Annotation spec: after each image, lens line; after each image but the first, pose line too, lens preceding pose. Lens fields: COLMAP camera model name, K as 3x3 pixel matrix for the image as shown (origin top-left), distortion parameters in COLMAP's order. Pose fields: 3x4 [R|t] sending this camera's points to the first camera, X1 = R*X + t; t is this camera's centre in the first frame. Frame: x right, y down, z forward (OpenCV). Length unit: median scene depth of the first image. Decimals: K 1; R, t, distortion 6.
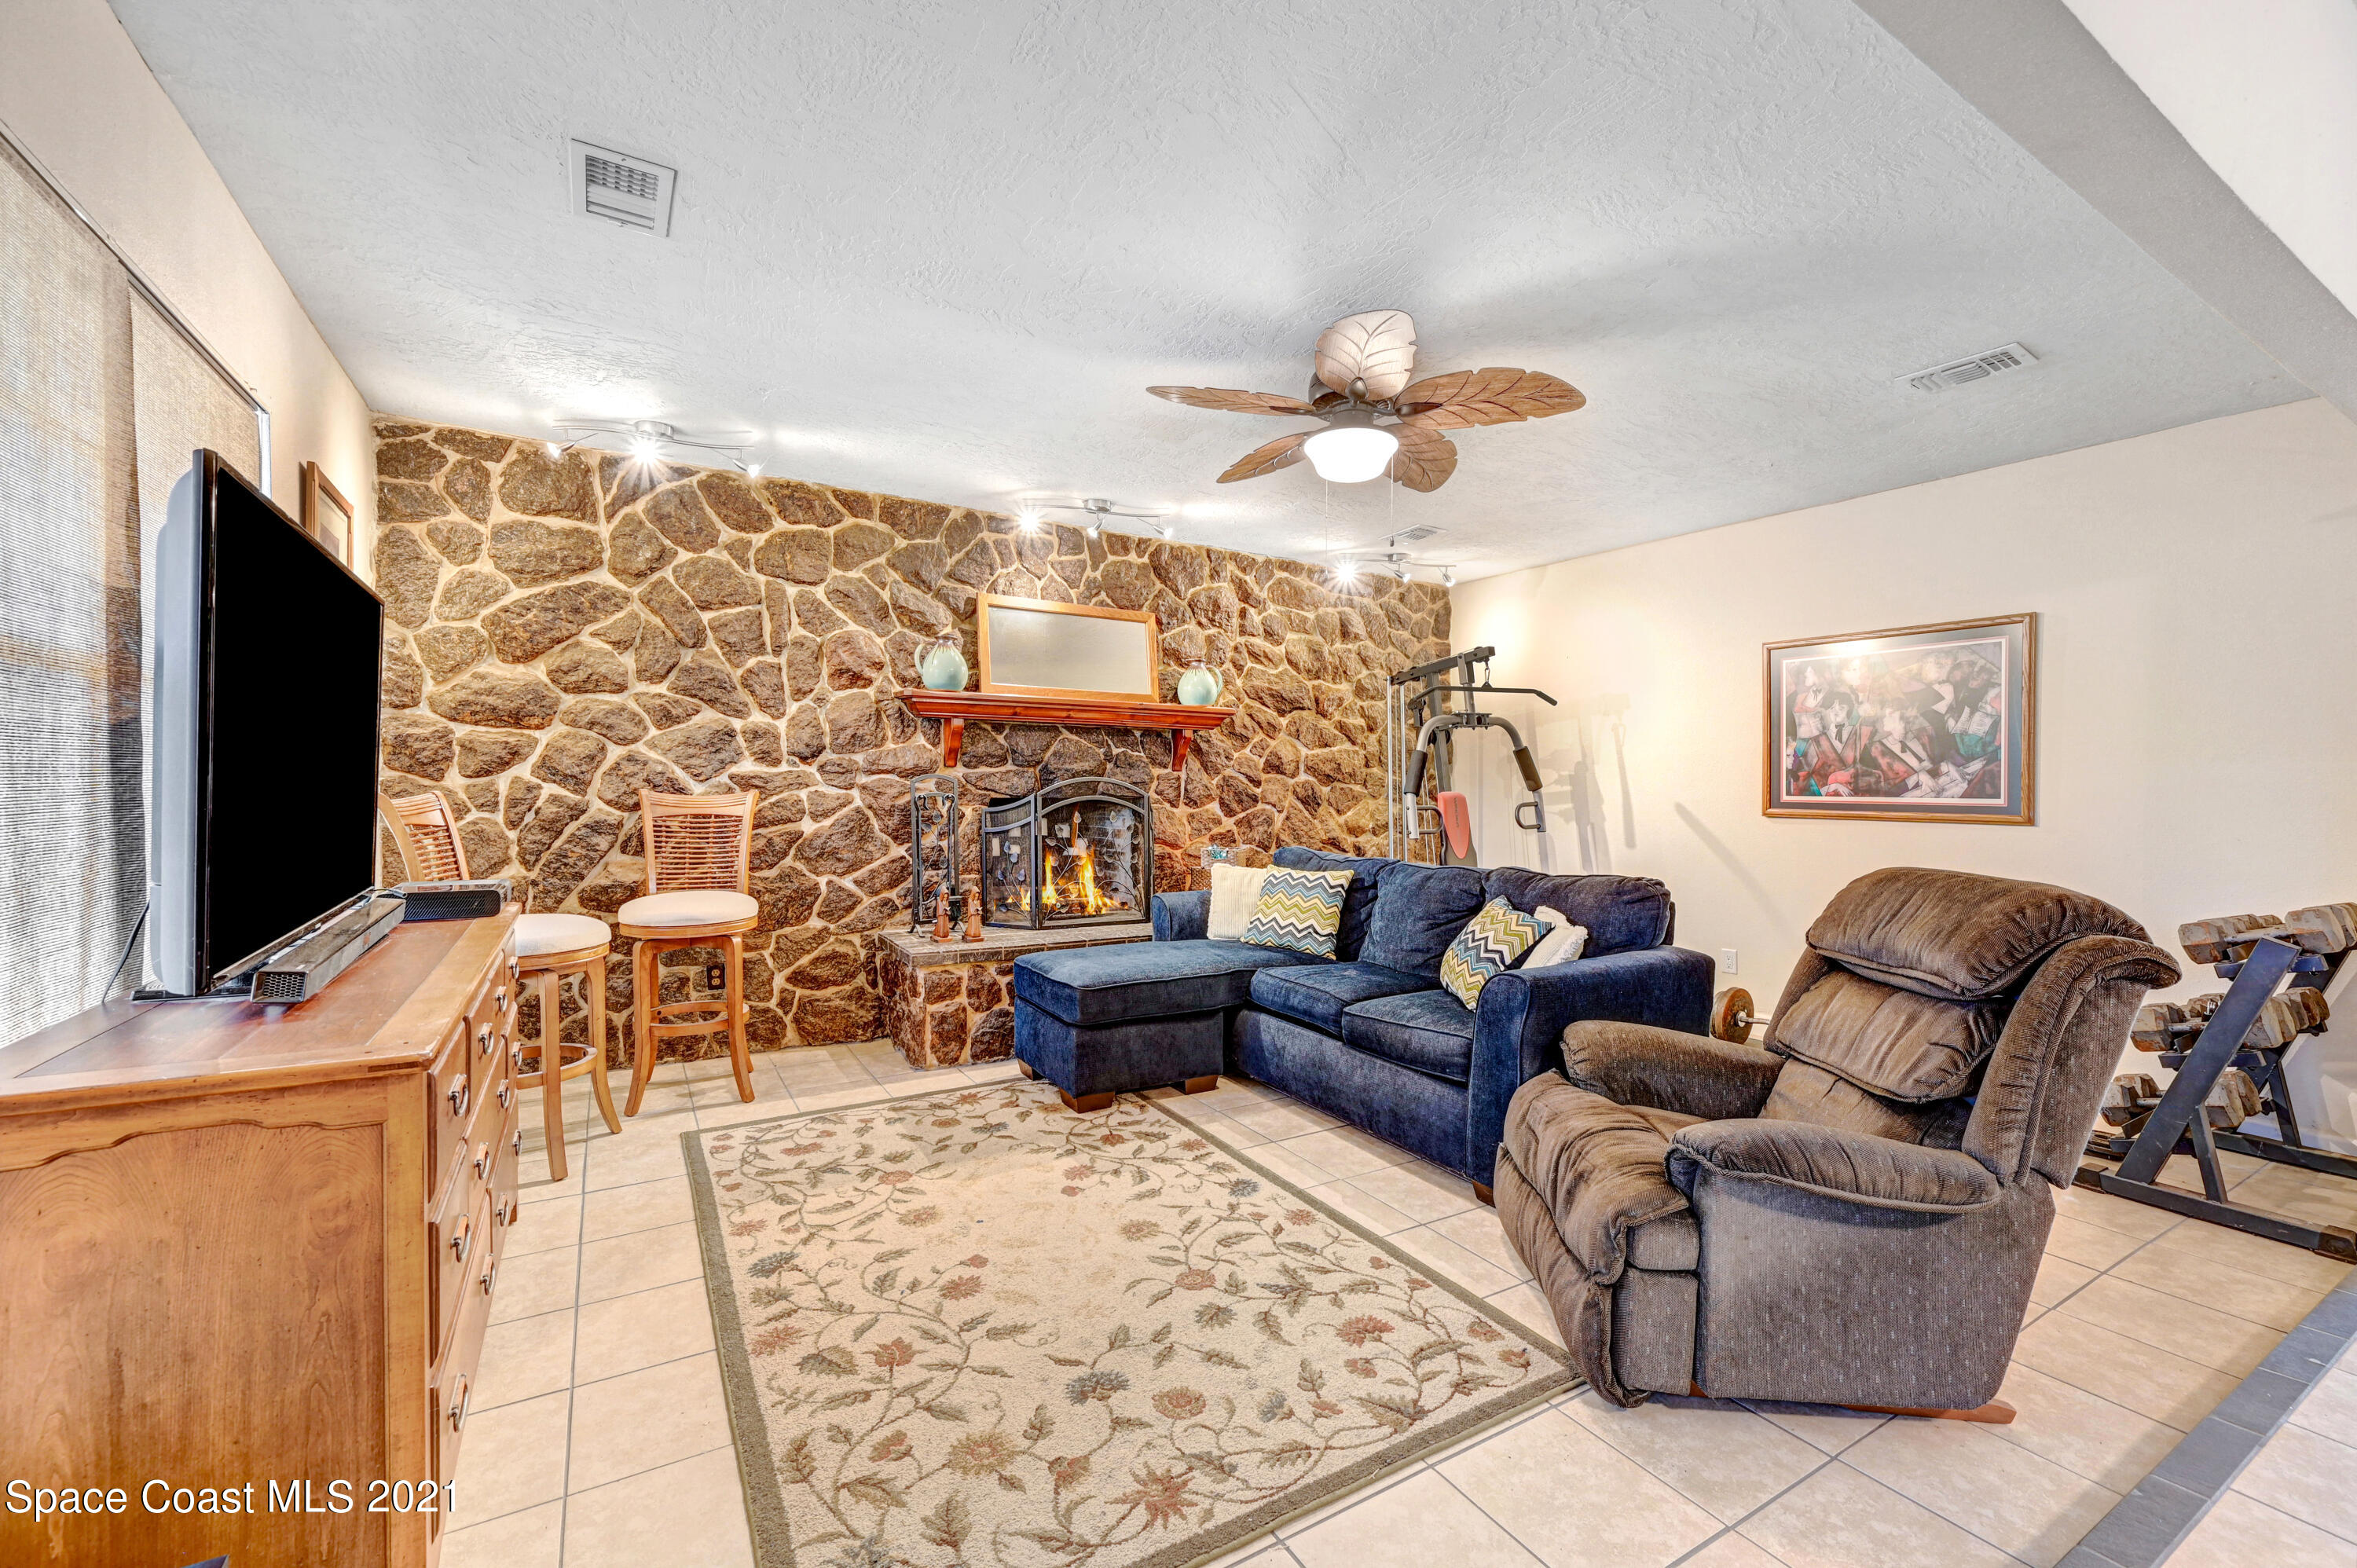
lens RADIAL K [[955.3, 0, 1158.1], [0, 955.3, 798.8], [0, 0, 1]] dist [-0.000028, -0.000427]
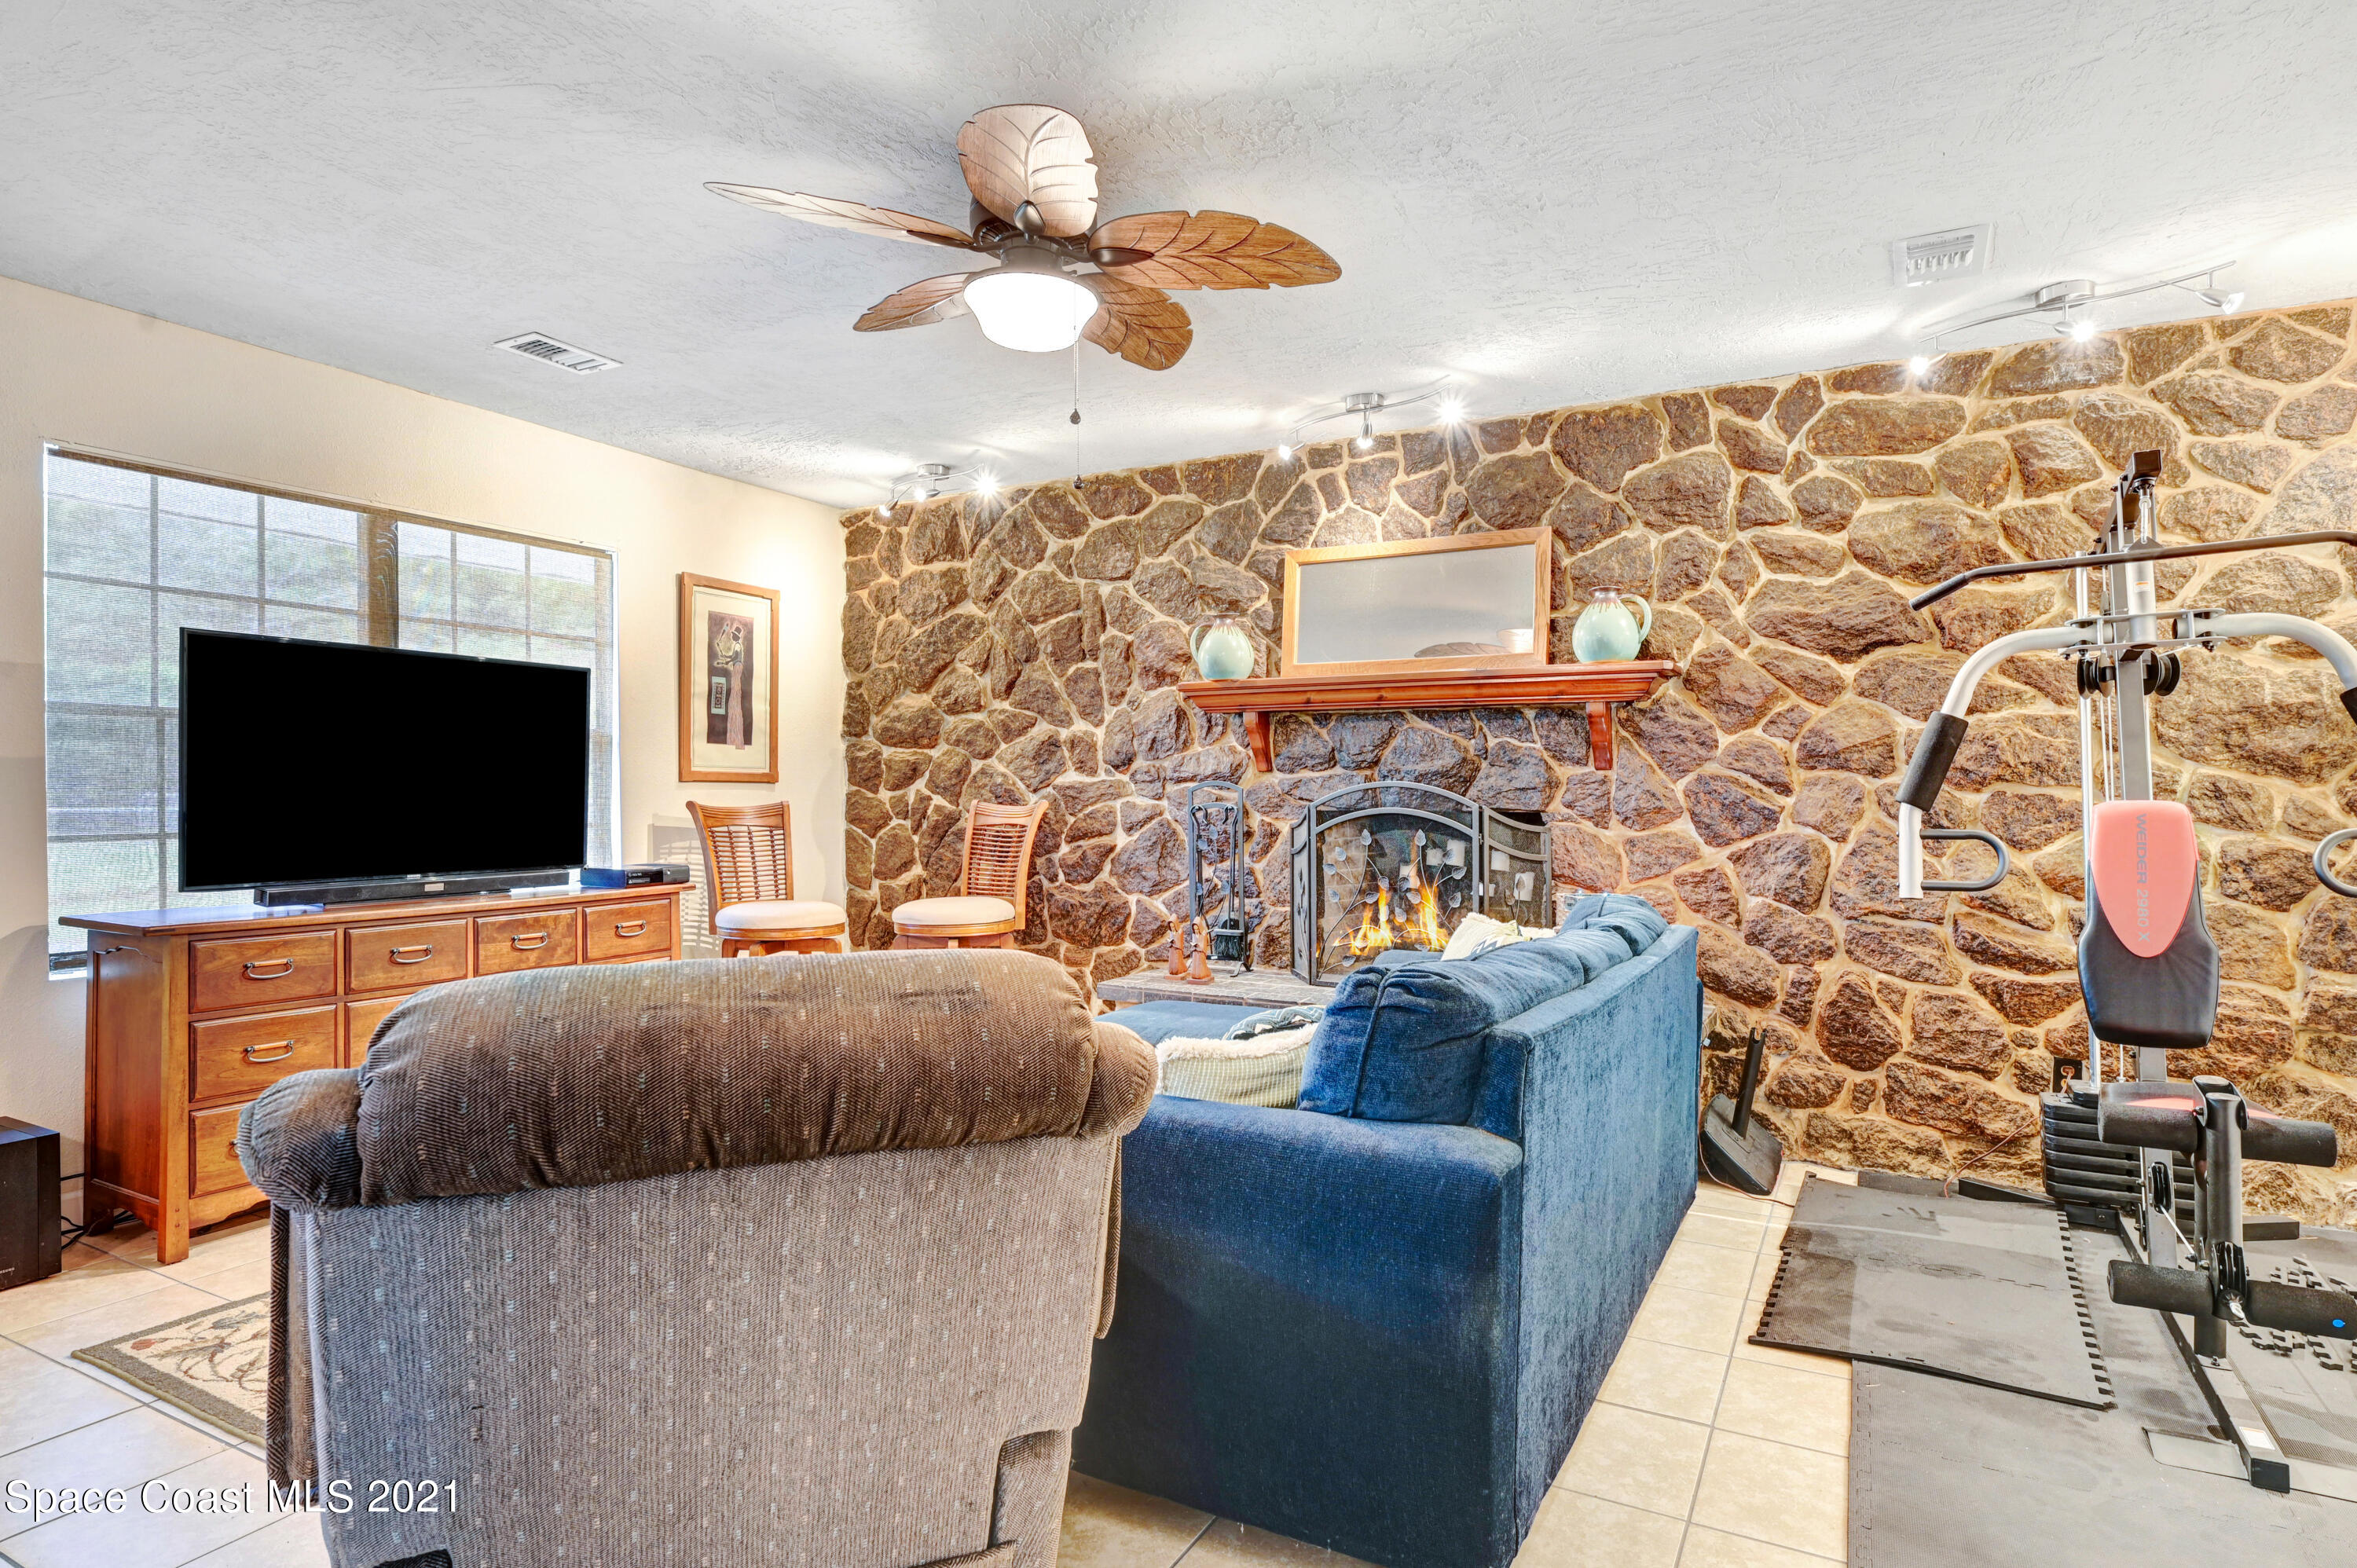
lens RADIAL K [[1267.9, 0, 1180.9], [0, 1267.9, 824.7], [0, 0, 1]] dist [0.004644, 0.001045]
pose [[0.517959, 0.010023, -0.855347, 0.708002], [-0.010598, 0.999930, 0.005300, 0.006899], [0.855340, 0.006319, 0.518029, 0.402877]]
